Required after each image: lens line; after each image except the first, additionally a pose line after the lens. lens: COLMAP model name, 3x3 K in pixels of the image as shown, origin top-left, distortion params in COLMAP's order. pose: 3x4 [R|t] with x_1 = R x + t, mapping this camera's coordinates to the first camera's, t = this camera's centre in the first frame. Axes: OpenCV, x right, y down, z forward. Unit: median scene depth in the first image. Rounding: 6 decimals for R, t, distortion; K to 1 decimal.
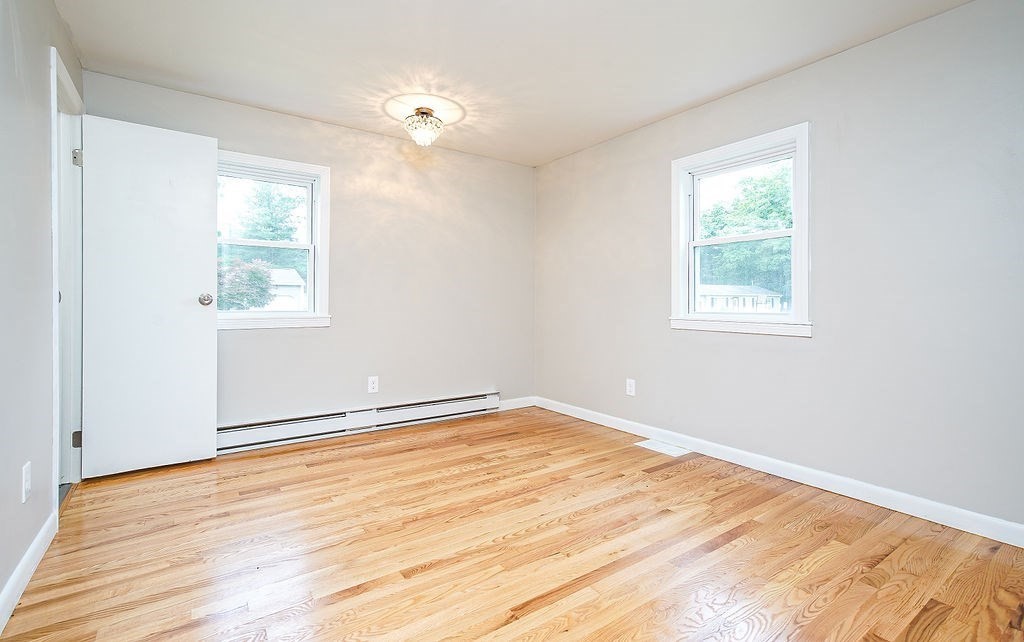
lens RADIAL K [[469.0, 0, 513.8], [0, 469.0, 299.5], [0, 0, 1]] dist [0.001116, 0.000566]
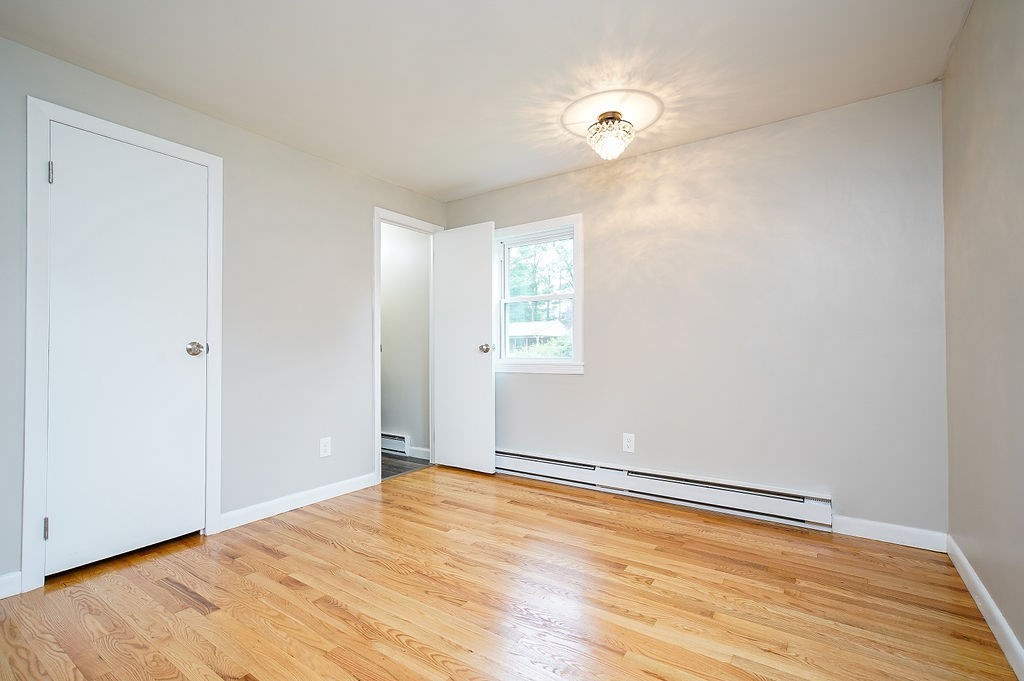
lens RADIAL K [[468.3, 0, 509.4], [0, 468.3, 340.5], [0, 0, 1]] dist [-0.011585, 0.013445]
pose [[0.340732, -0.023026, -0.939878, 0.522263], [0.014406, 0.999711, -0.019269, 0.003570], [0.940050, -0.006974, 0.340965, 0.567272]]
